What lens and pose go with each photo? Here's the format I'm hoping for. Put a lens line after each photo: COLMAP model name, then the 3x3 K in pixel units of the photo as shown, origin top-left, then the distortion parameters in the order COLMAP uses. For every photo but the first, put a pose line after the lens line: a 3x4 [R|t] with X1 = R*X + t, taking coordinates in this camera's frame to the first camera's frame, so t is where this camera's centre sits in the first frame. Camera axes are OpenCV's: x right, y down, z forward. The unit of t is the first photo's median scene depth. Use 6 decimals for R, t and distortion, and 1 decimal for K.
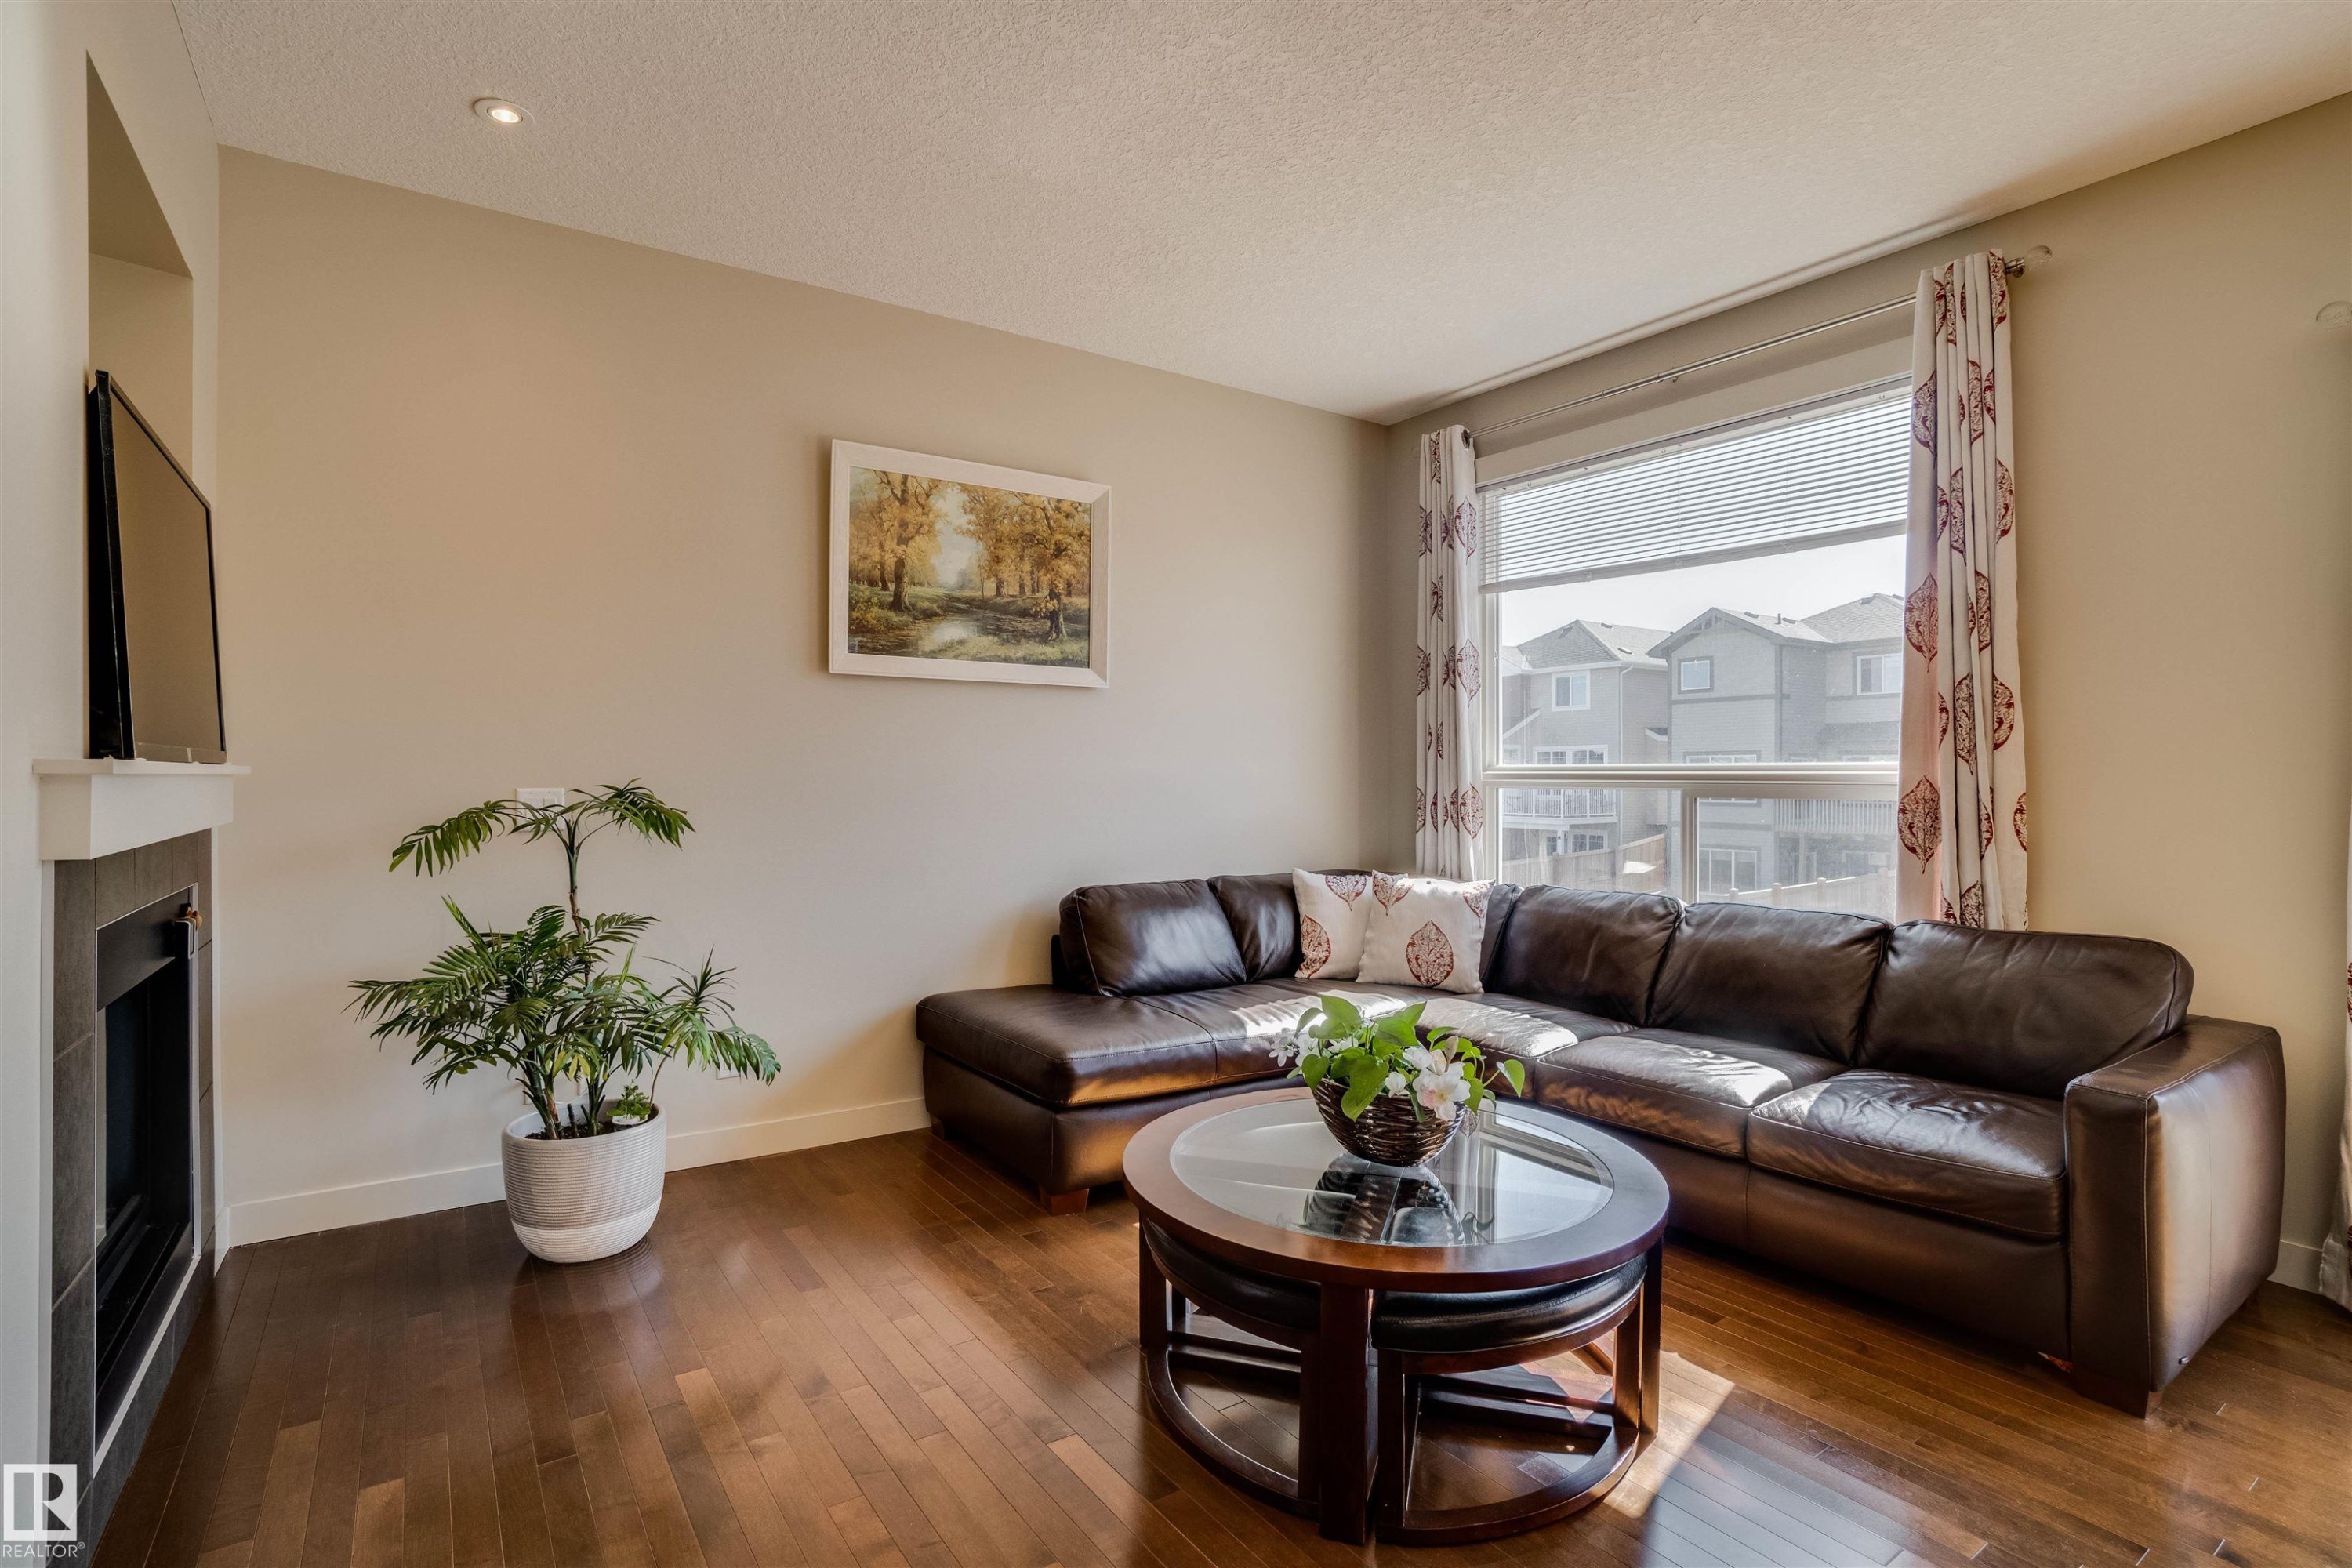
lens RADIAL K [[1143.5, 0, 1128.7], [0, 1143.5, 784.9], [0, 0, 1]] dist [-0.036745, 0.003228]
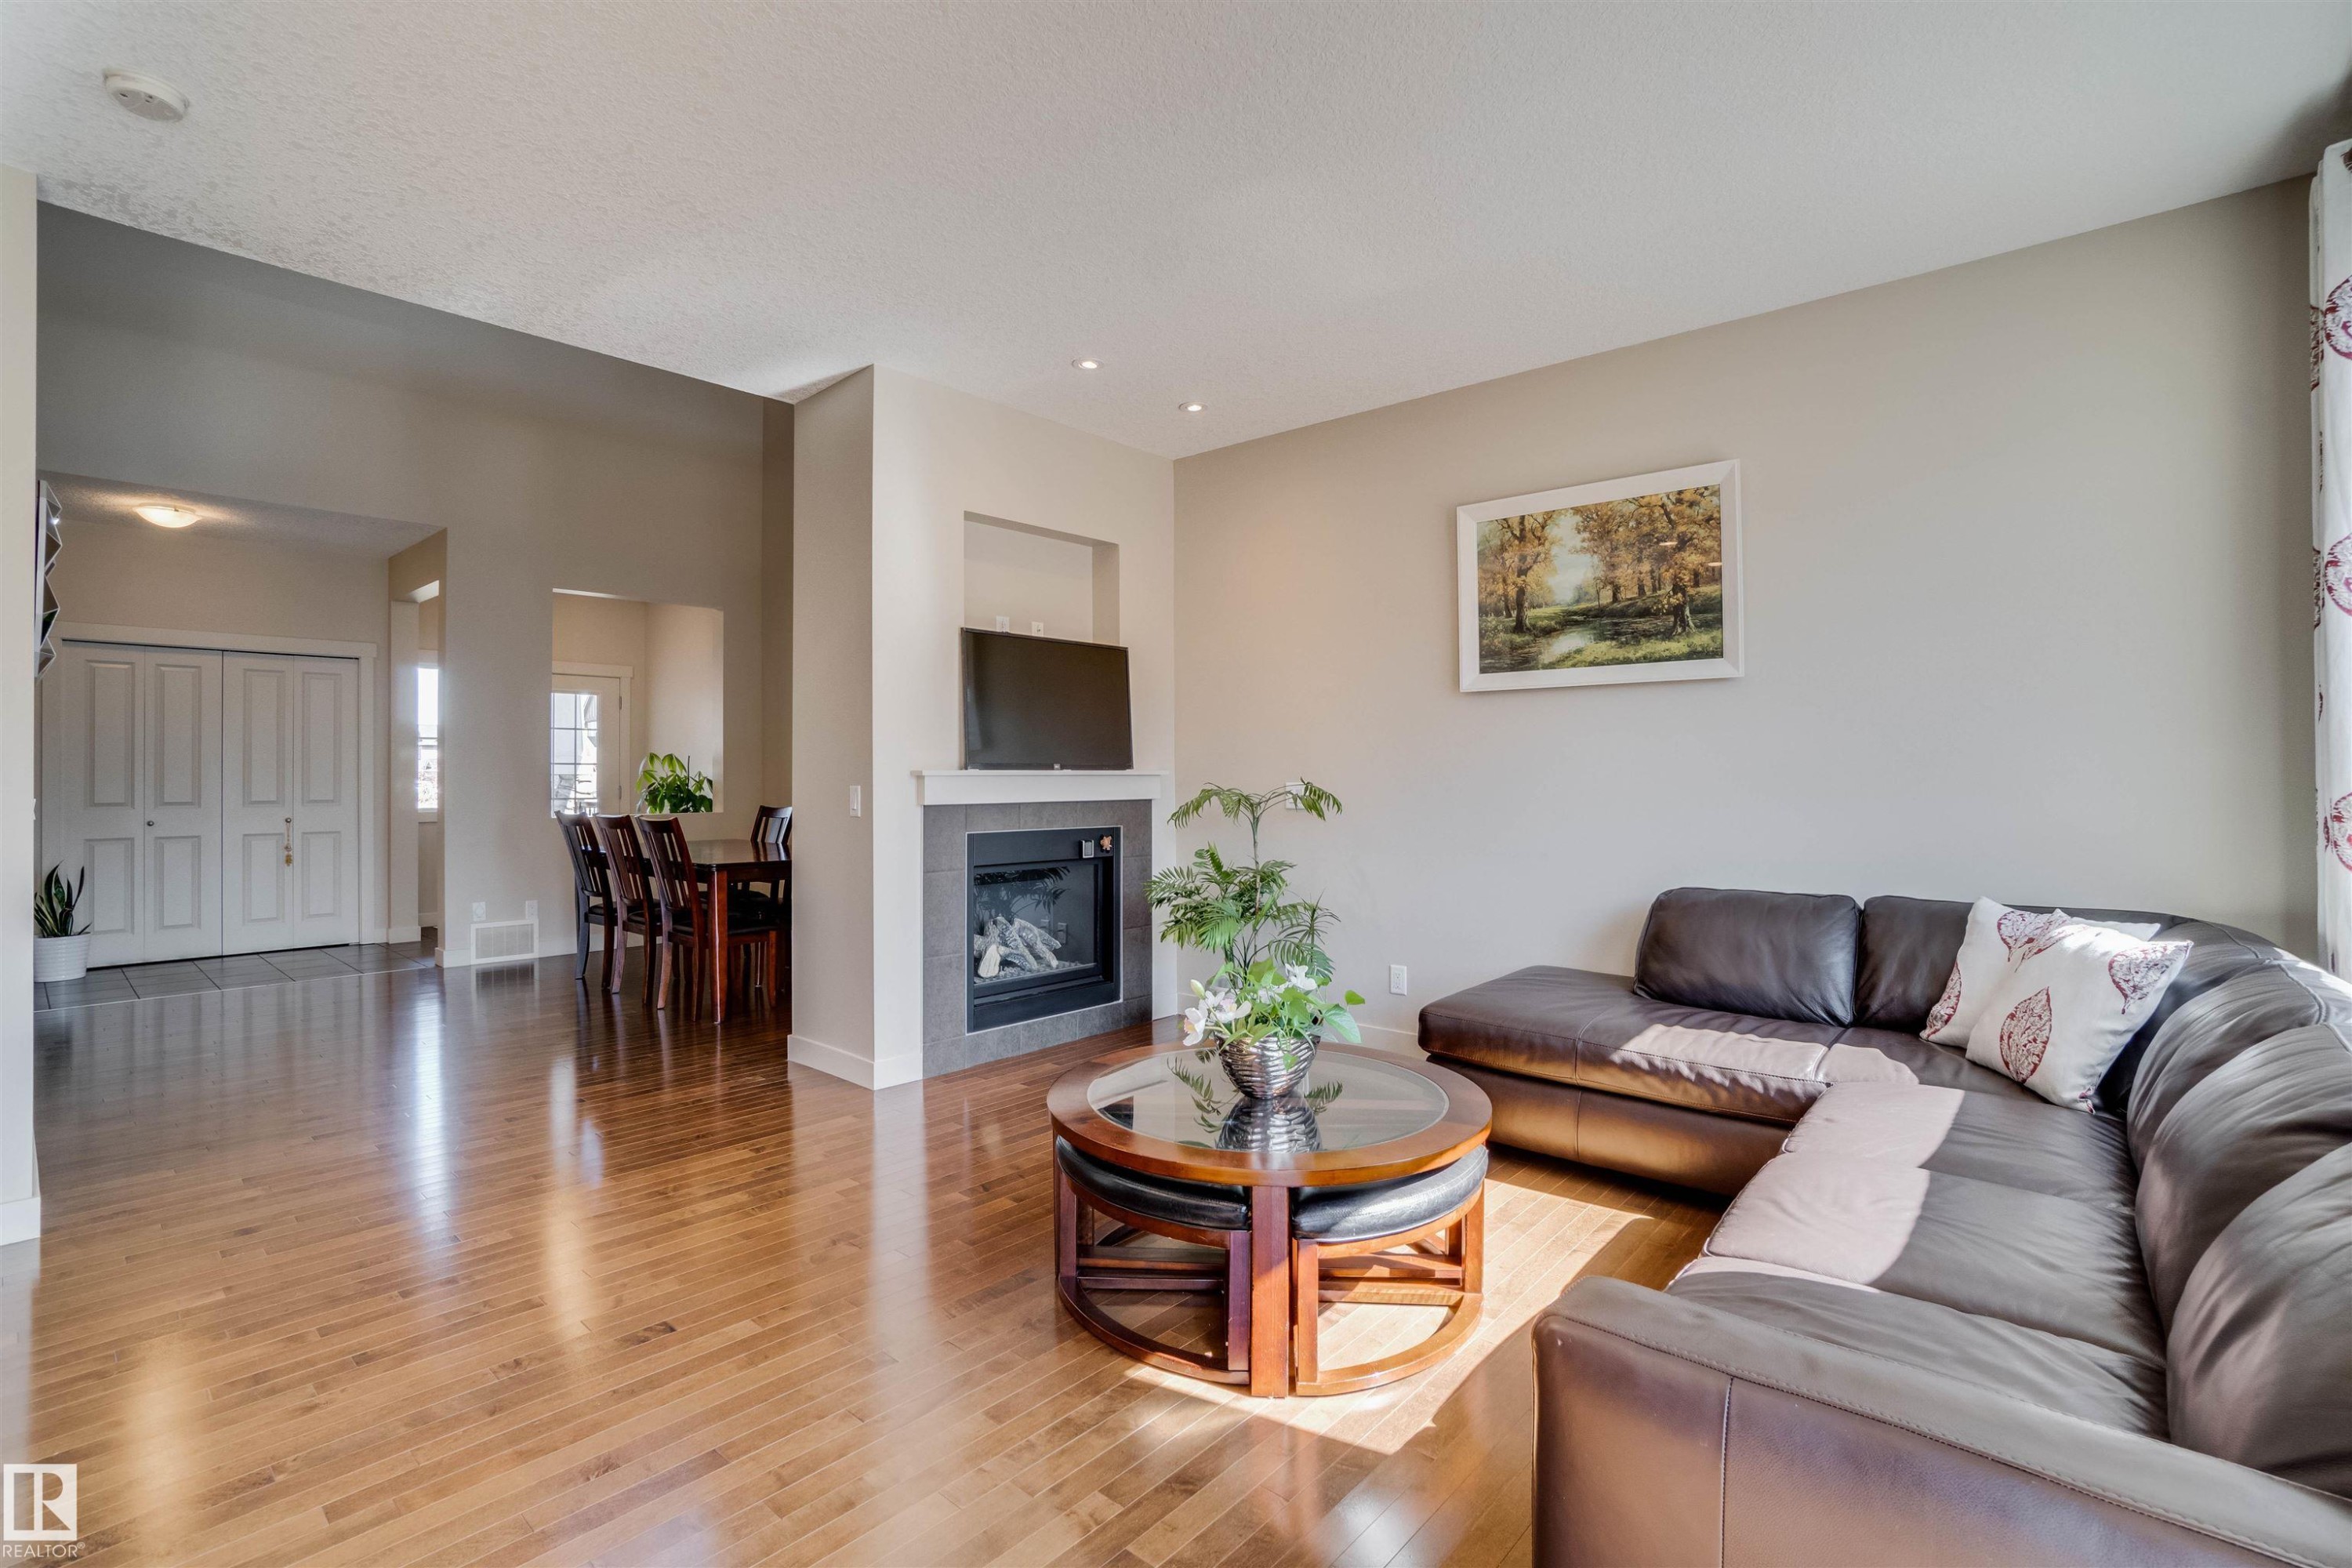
lens RADIAL K [[1143.5, 0, 1123.7], [0, 1143.5, 761.5], [0, 0, 1]] dist [-0.036745, 0.003228]
pose [[0.210723, -0.015219, -0.977427, 0.826612], [-0.004716, 0.999851, -0.016585, 0.000515], [0.977534, 0.008104, 0.210620, 0.348977]]
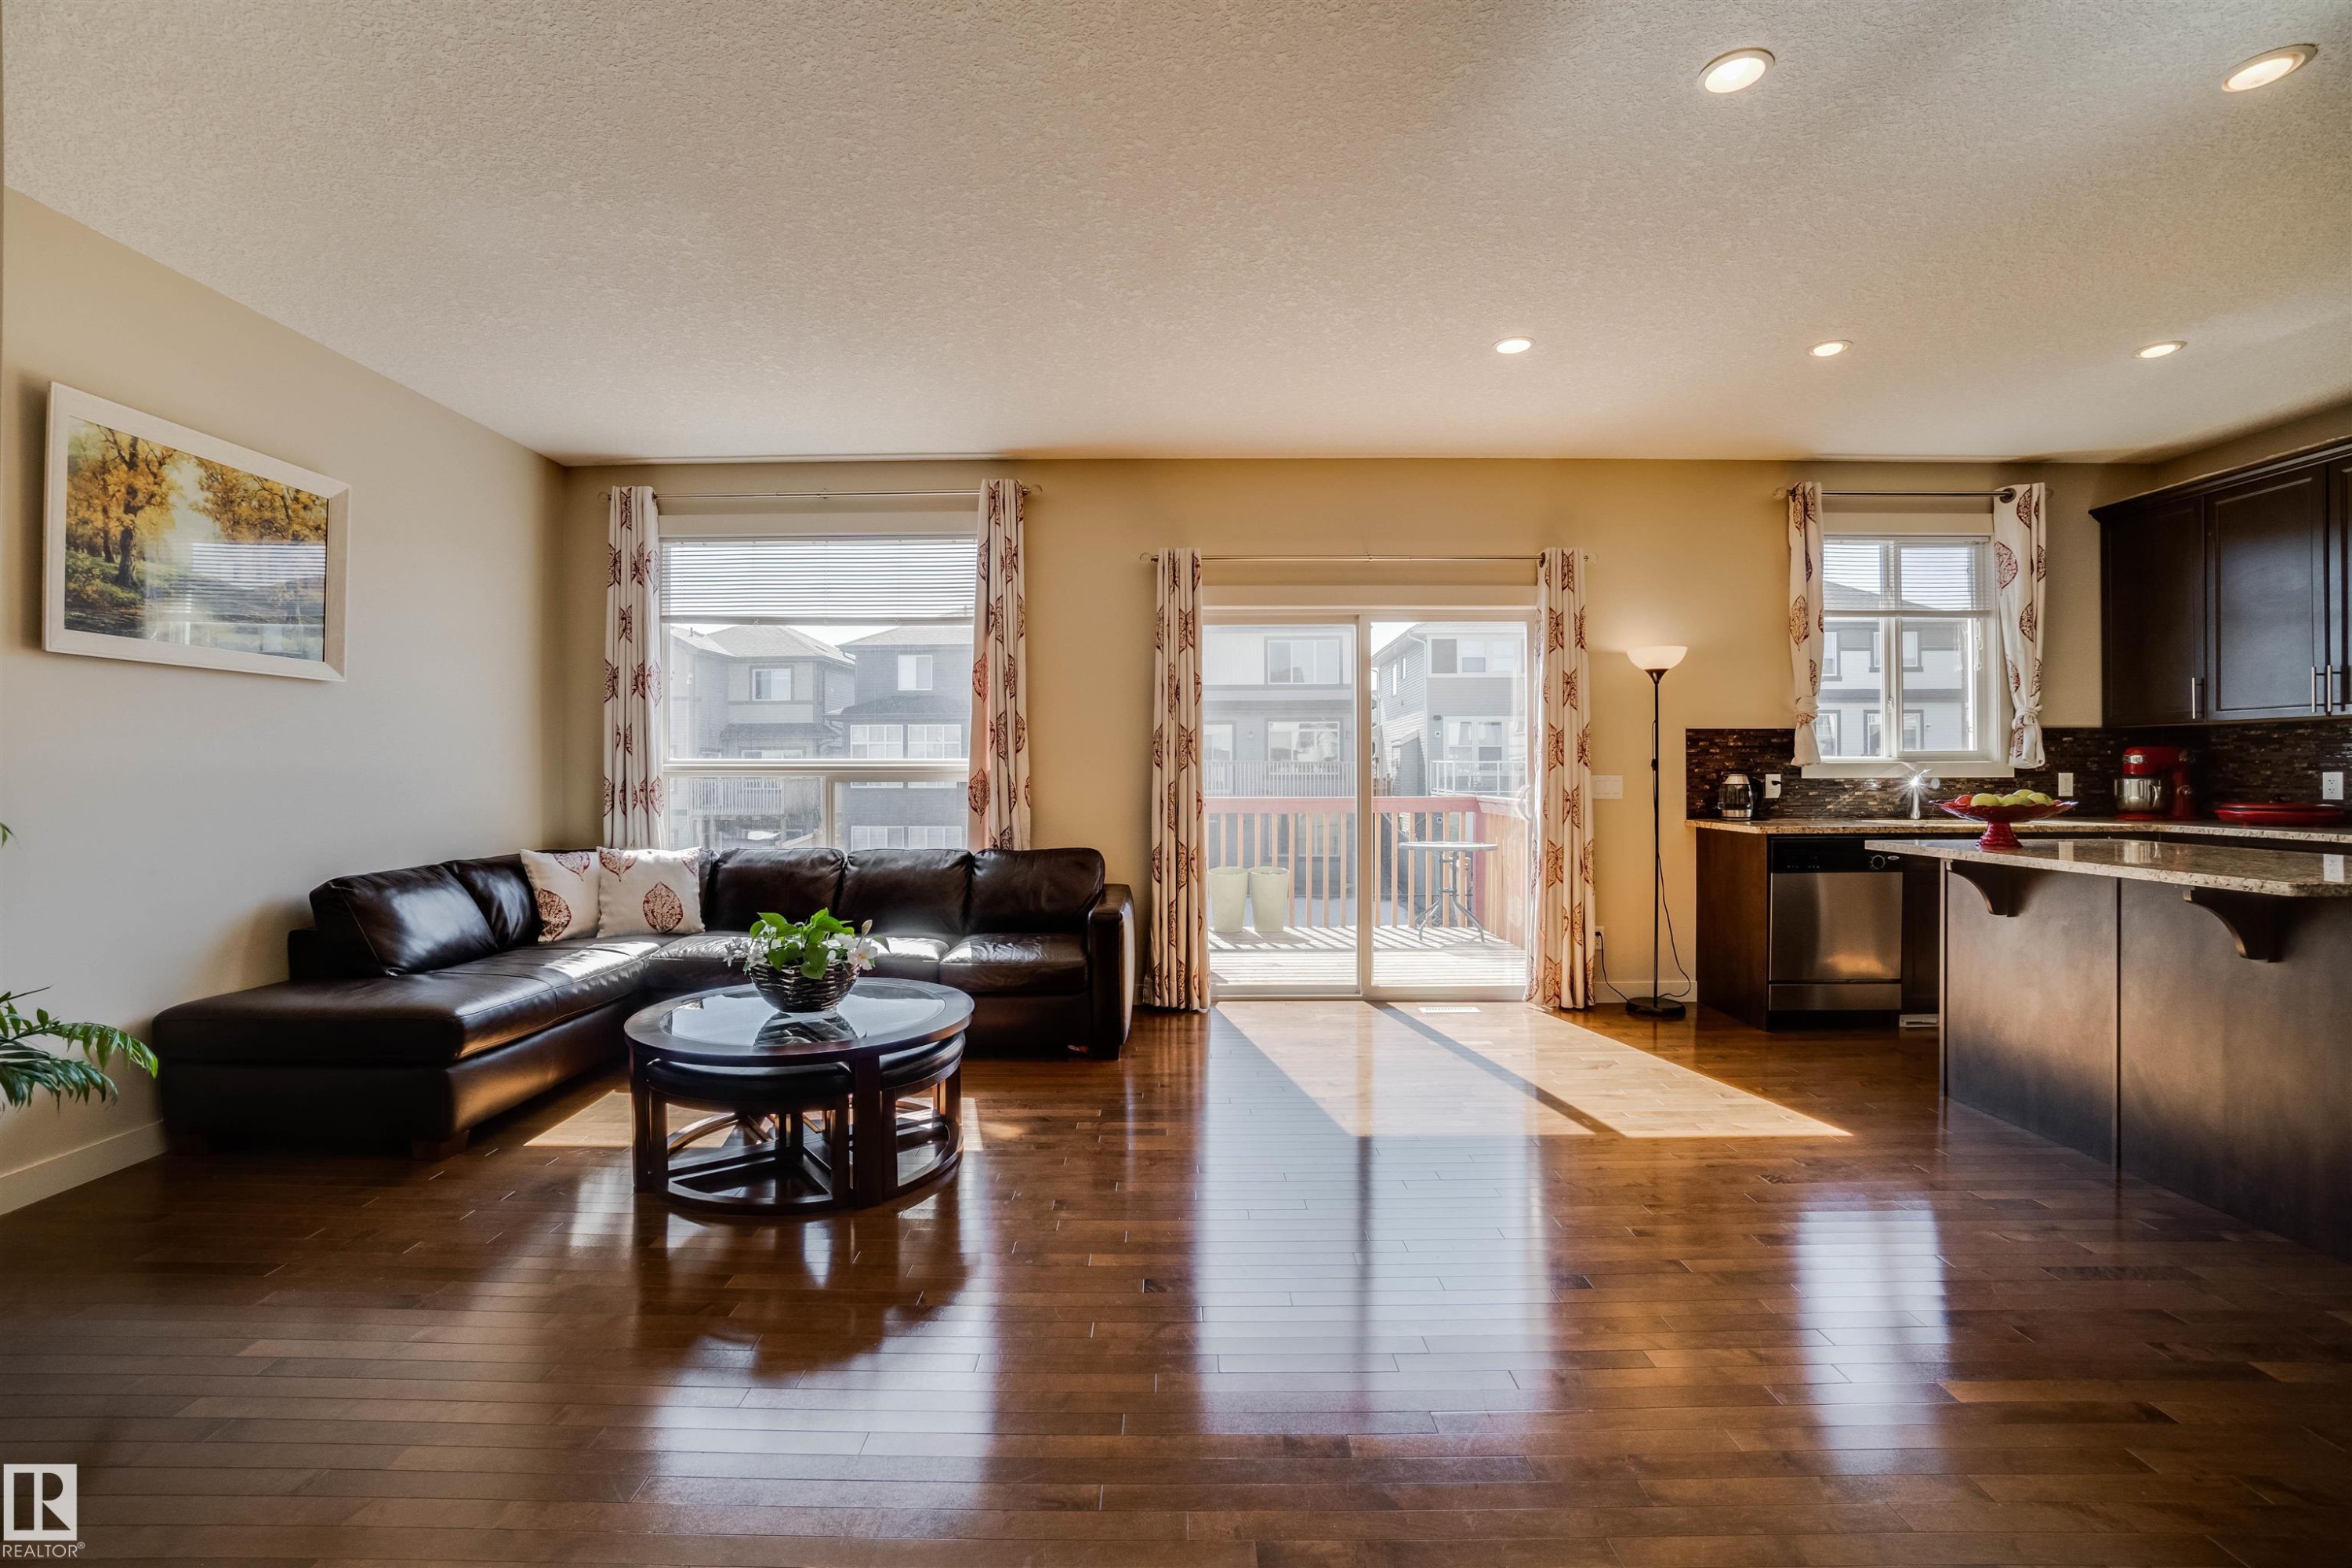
lens RADIAL K [[1041.3, 0, 1177.6], [0, 1041.3, 766.2], [0, 0, 1]] dist [-0.039478, 0.005216]
pose [[0.555851, -0.000981, 0.831281, -0.386567], [0.008397, 0.999955, -0.004434, 0.000287], [-0.831239, 0.009445, 0.555835, -0.127193]]
